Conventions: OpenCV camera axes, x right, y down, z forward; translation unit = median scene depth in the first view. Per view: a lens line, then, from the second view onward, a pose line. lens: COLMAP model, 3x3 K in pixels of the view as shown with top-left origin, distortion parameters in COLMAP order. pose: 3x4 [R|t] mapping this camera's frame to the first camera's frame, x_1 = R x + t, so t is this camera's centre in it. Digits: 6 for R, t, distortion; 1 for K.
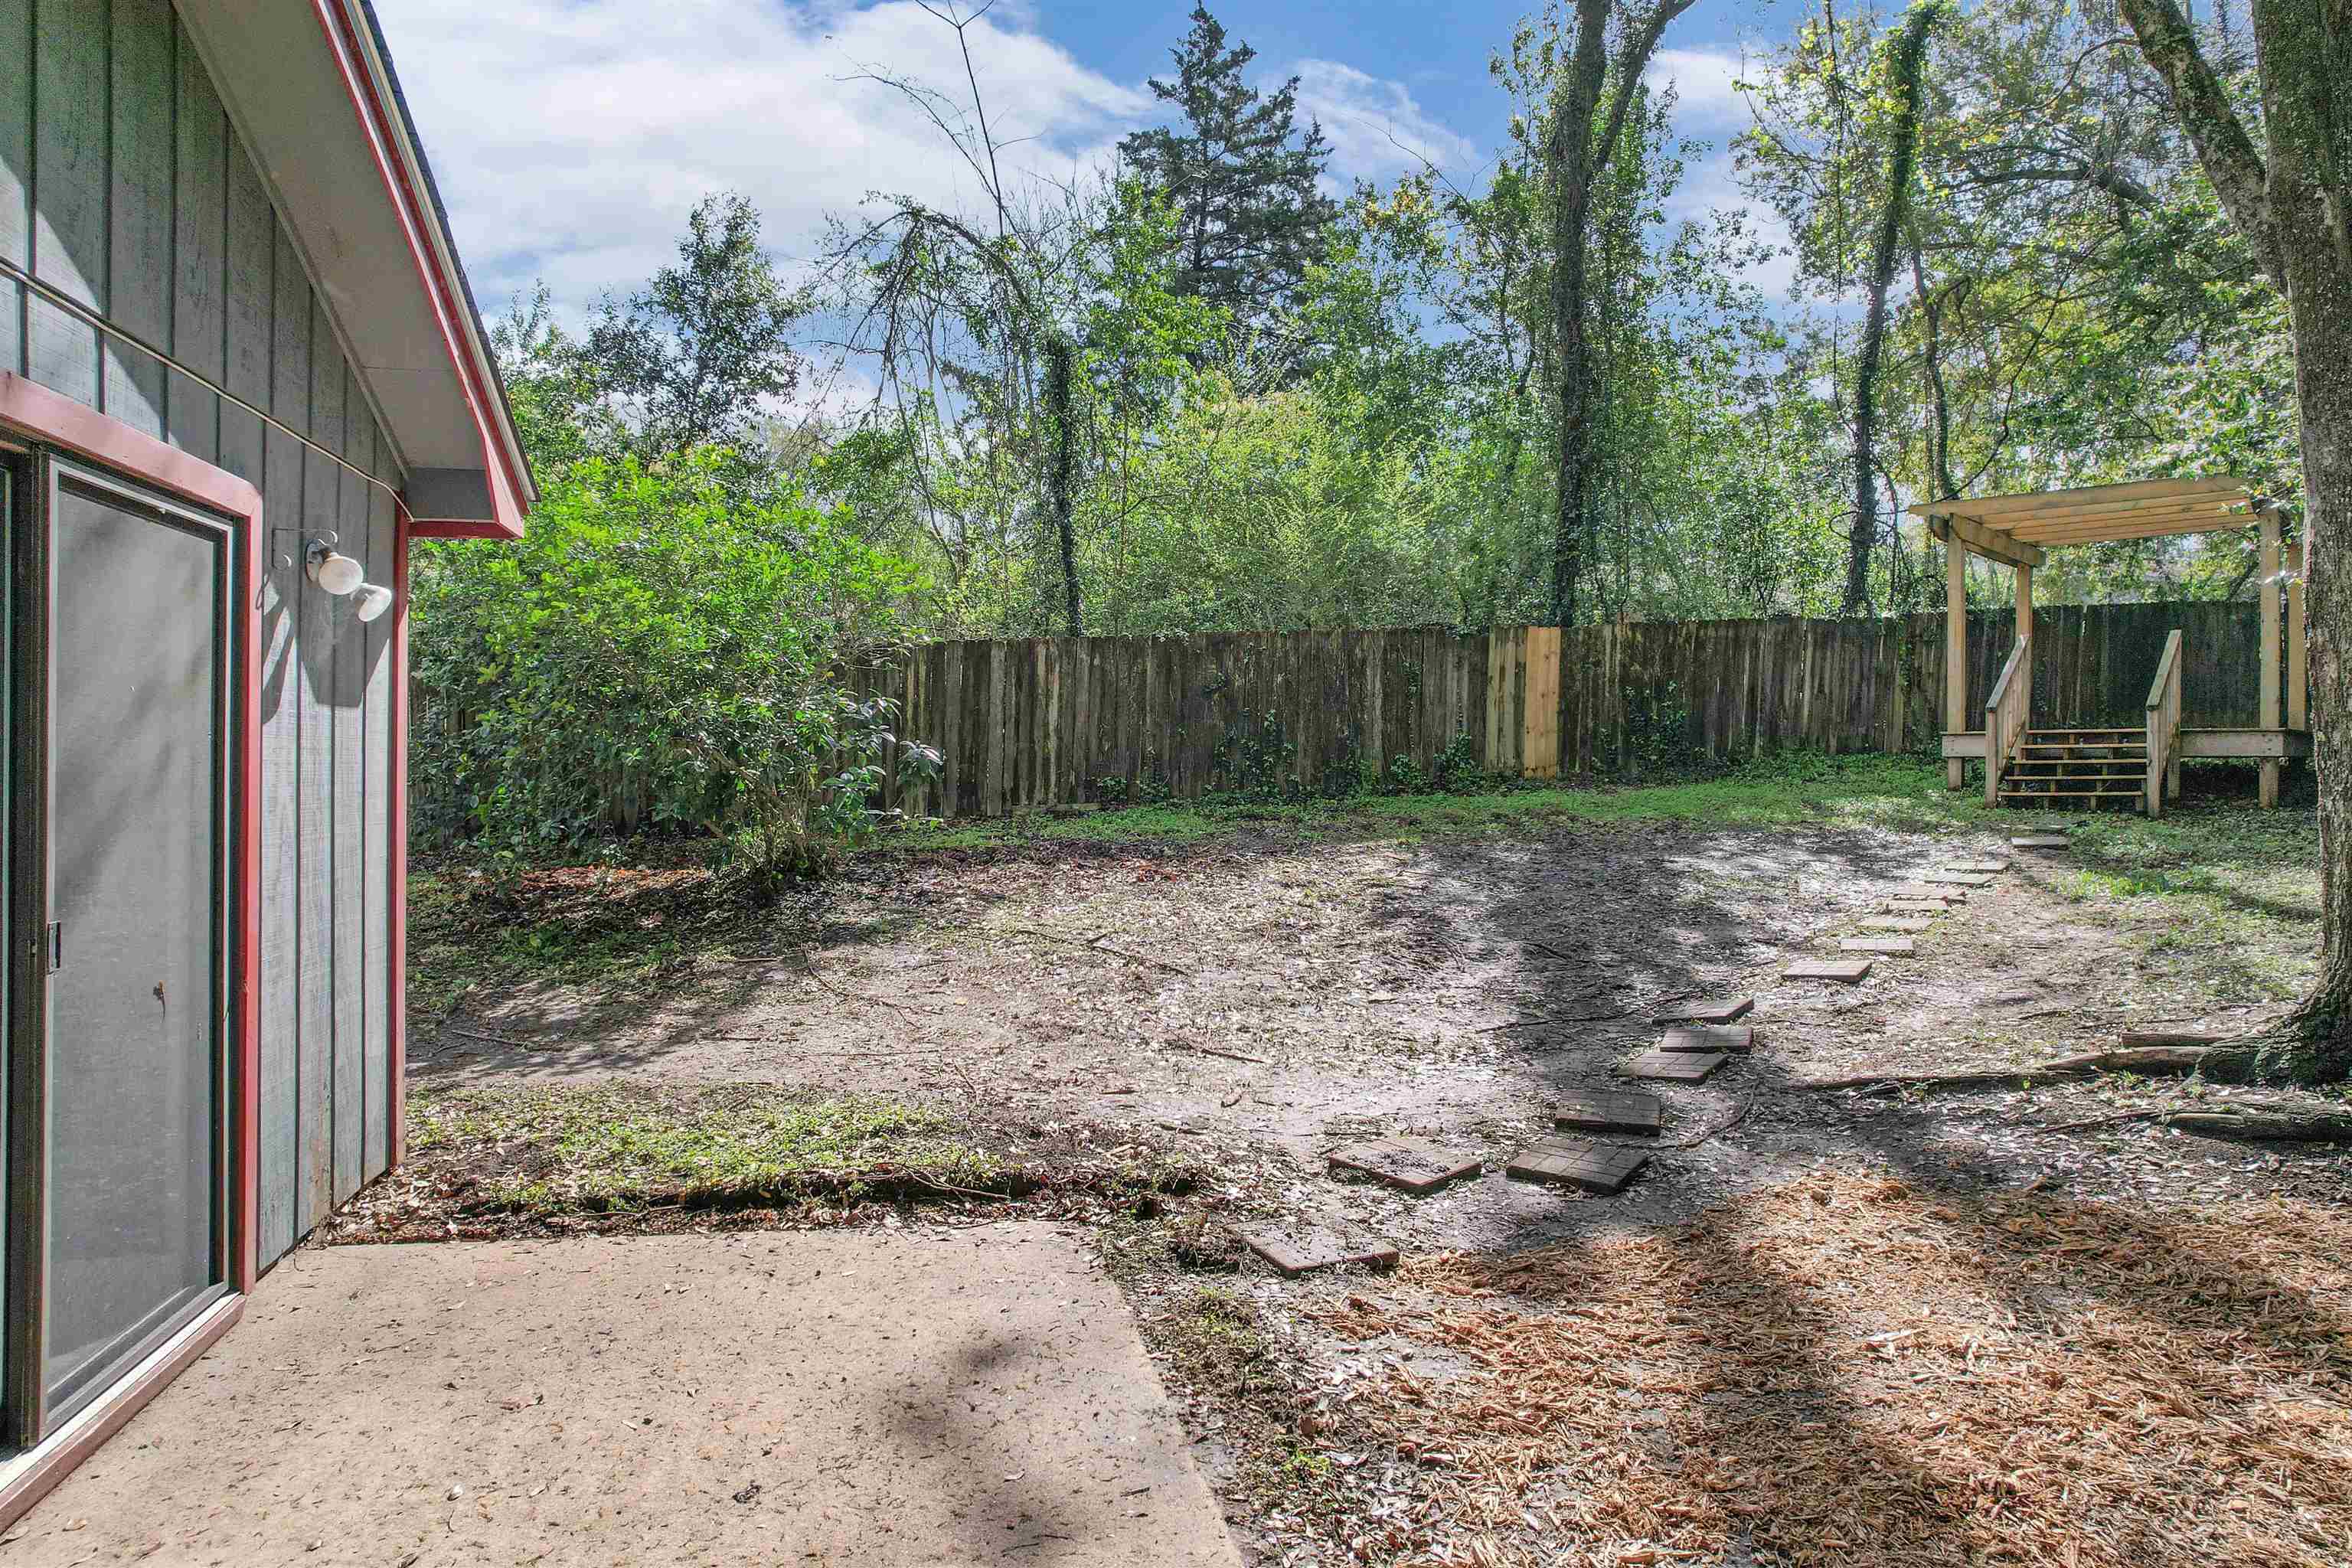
lens RADIAL K [[1505.1, 0, 1179.8], [0, 1505.1, 776.9], [0, 0, 1]] dist [-0.057582, 0.039326]
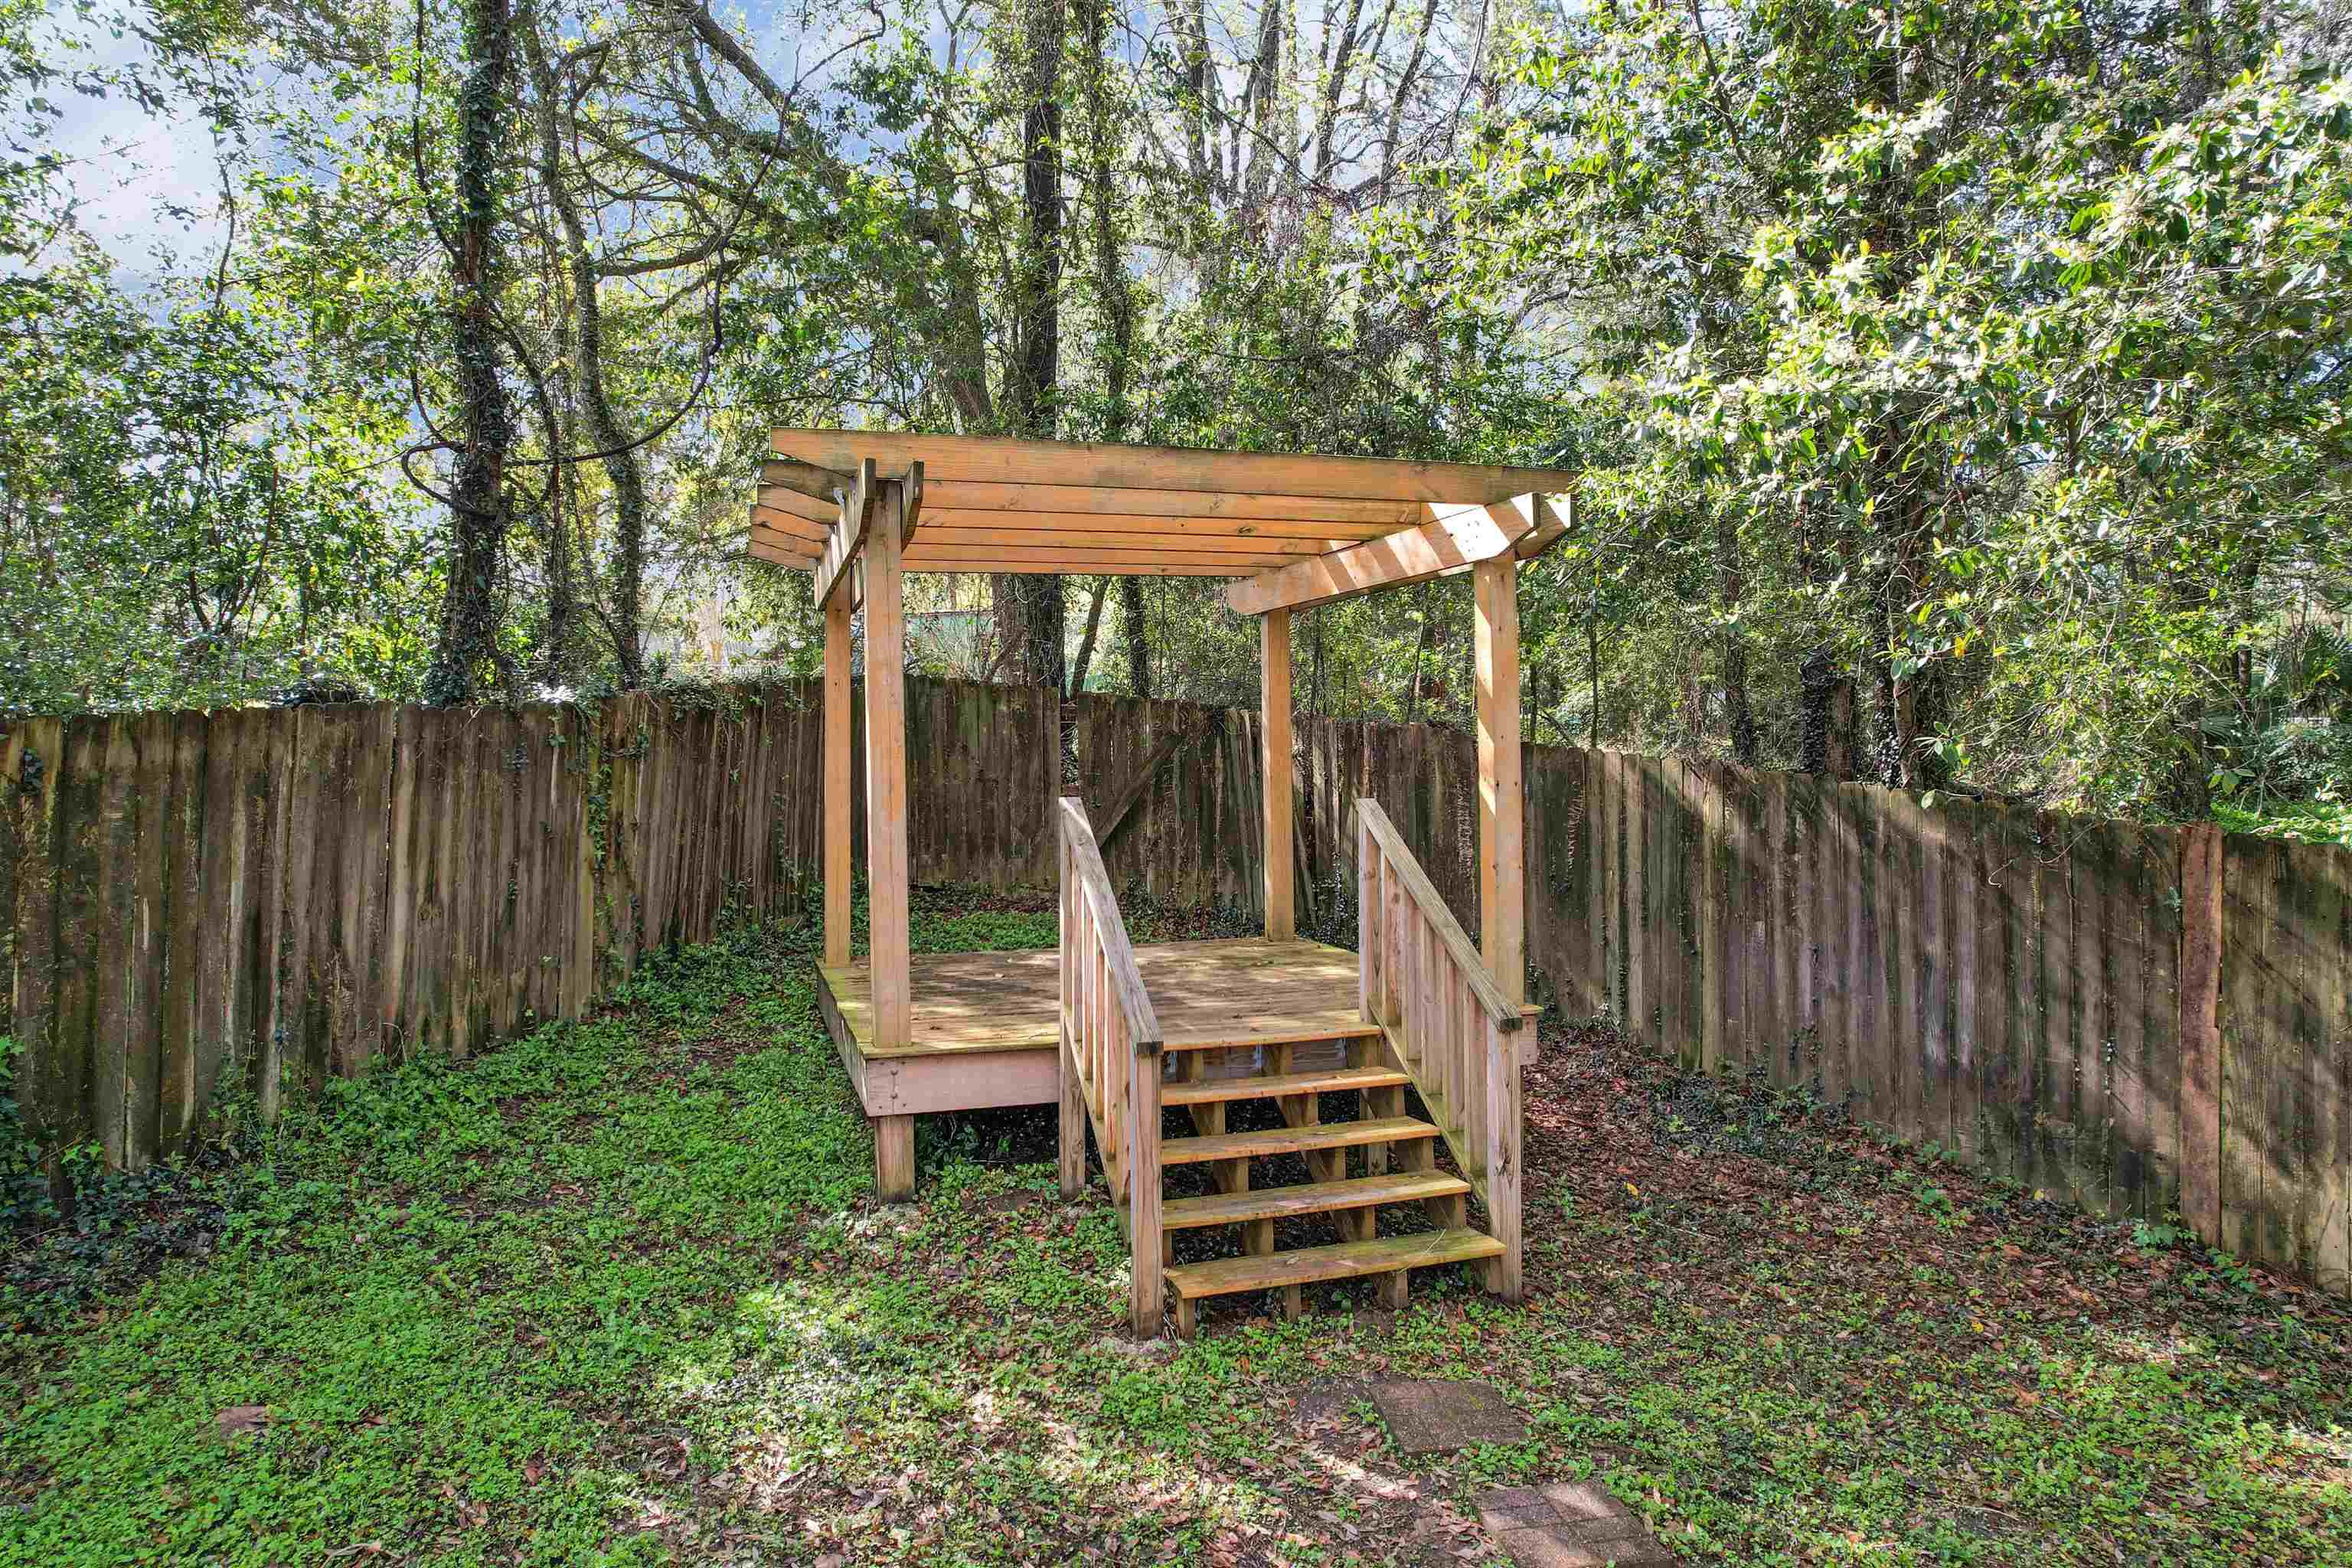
lens RADIAL K [[1505.1, 0, 1179.3], [0, 1505.1, 777.1], [0, 0, 1]] dist [-0.057582, 0.039326]
pose [[0.509802, -0.017834, 0.860107, 0.204518], [0.028881, 0.999576, 0.003608, -0.084385], [-0.859807, 0.023002, 0.510101, 0.648718]]
